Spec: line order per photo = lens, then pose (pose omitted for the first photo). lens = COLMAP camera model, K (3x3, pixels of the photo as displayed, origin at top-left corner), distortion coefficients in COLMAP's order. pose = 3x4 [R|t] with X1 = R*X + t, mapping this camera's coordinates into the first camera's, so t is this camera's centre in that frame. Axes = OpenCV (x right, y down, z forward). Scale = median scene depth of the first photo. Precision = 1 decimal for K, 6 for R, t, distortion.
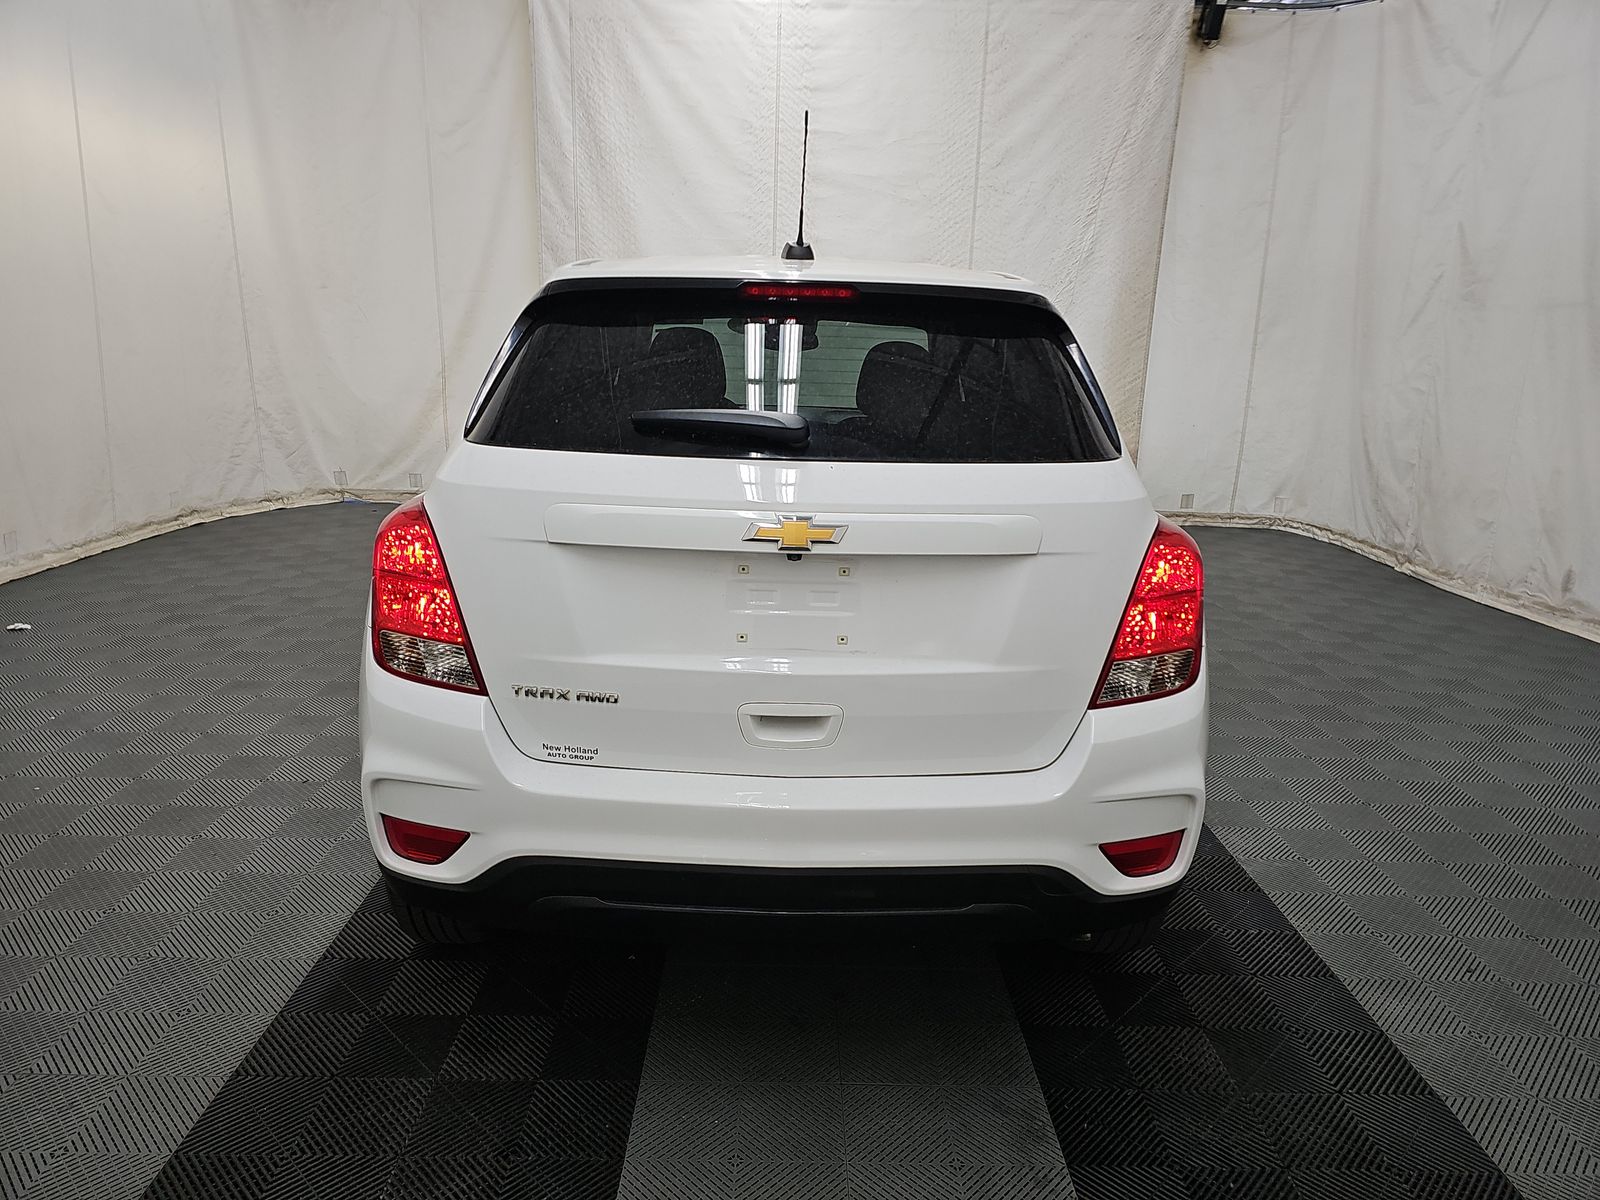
lens RADIAL K [[1056.7, 0, 802.4], [0, 1056.7, 595.6], [0, 0, 1]] dist [0.050168, -0.044321]
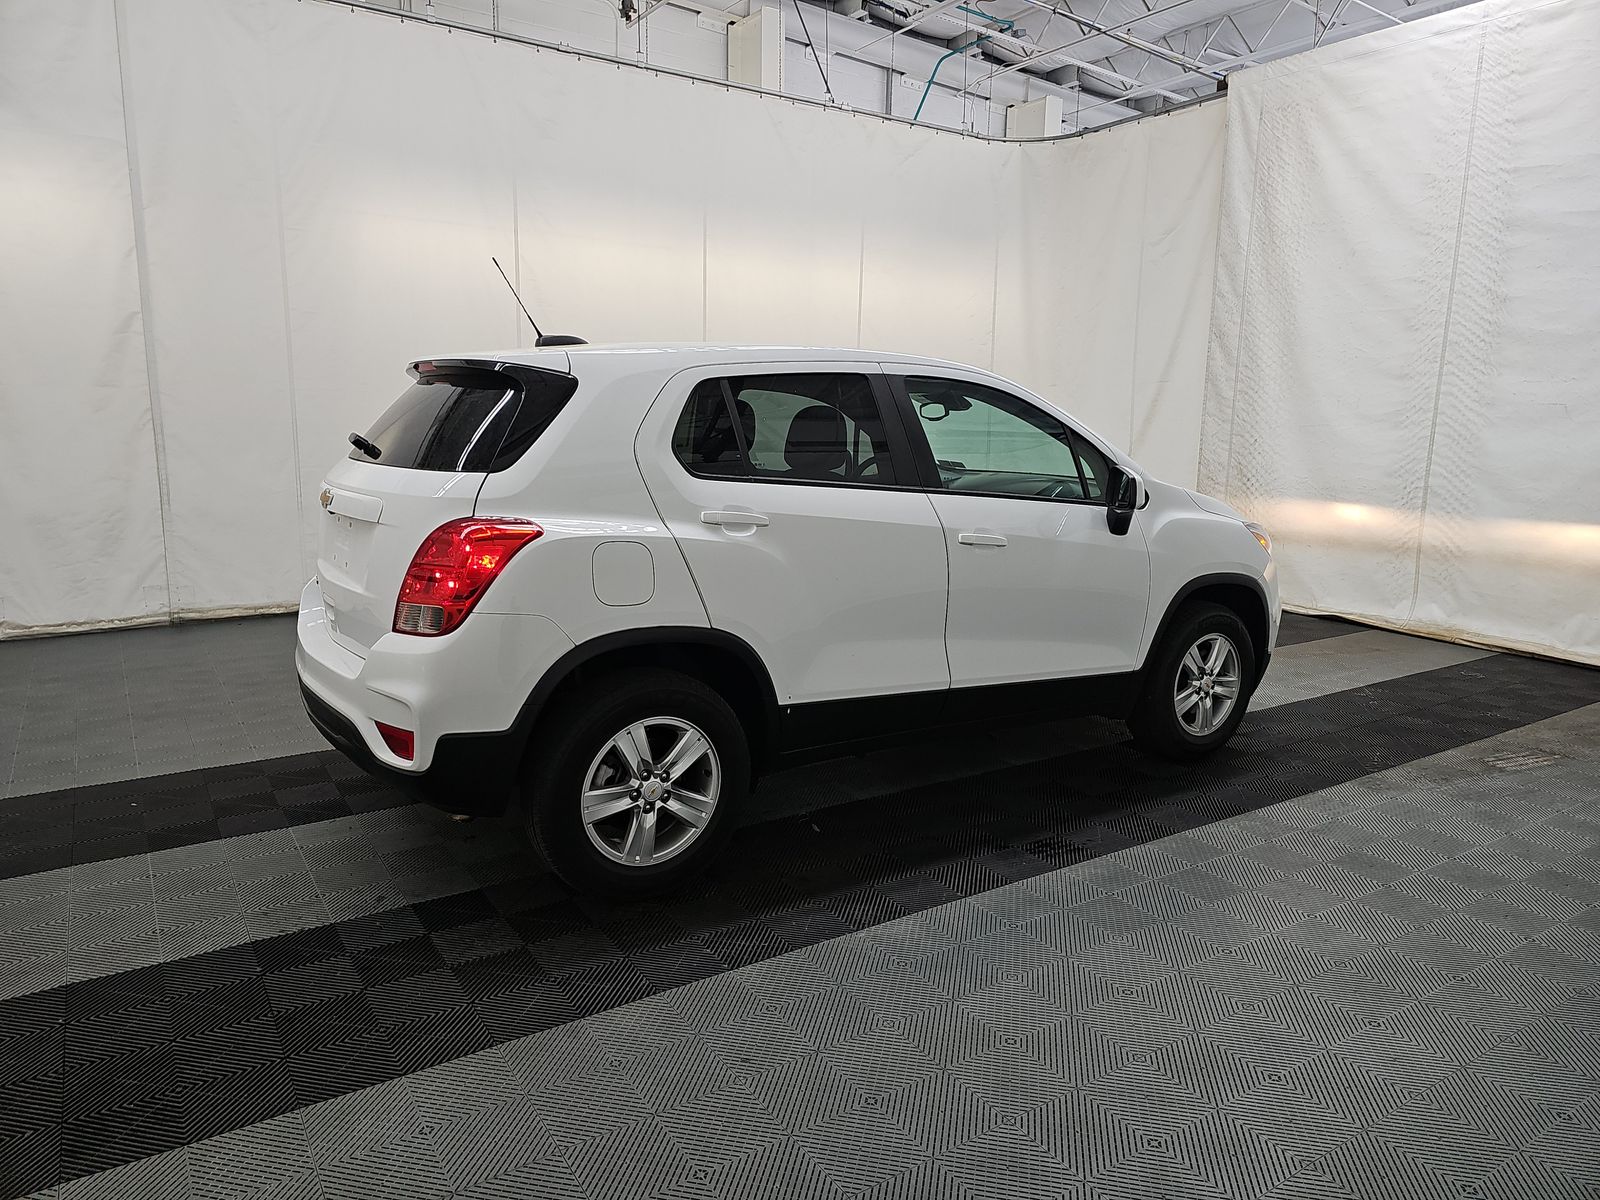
lens RADIAL K [[1056.7, 0, 802.4], [0, 1056.7, 595.6], [0, 0, 1]] dist [0.050168, -0.044321]
pose [[0.544230, 0.123663, -0.829772, 0.442344], [-0.194612, 0.980706, 0.018515, -0.024483], [0.816051, 0.151407, 0.557796, 0.146029]]
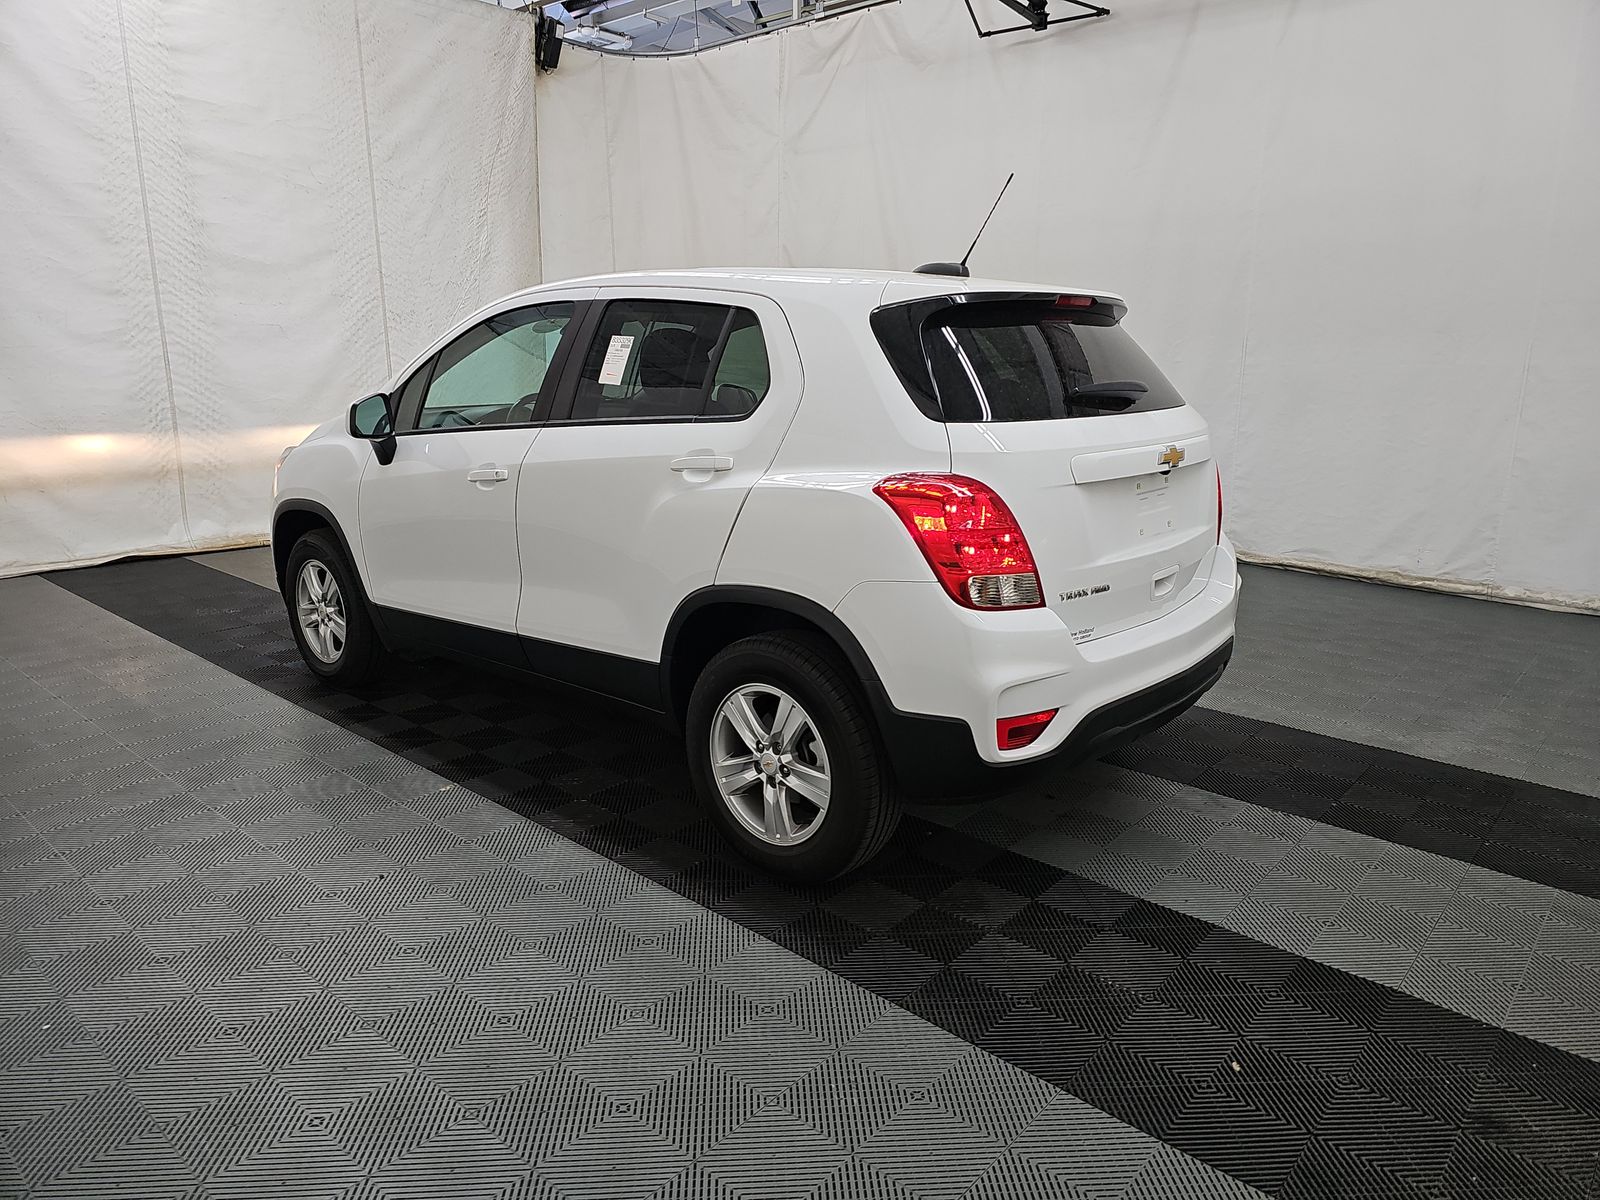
lens RADIAL K [[1056.7, 0, 802.4], [0, 1056.7, 595.6], [0, 0, 1]] dist [0.050168, -0.044321]
pose [[0.669356, -0.196002, 0.716621, -0.354892], [0.191144, 0.977535, 0.088827, -0.023519], [-0.717932, 0.077521, 0.691784, 0.072015]]
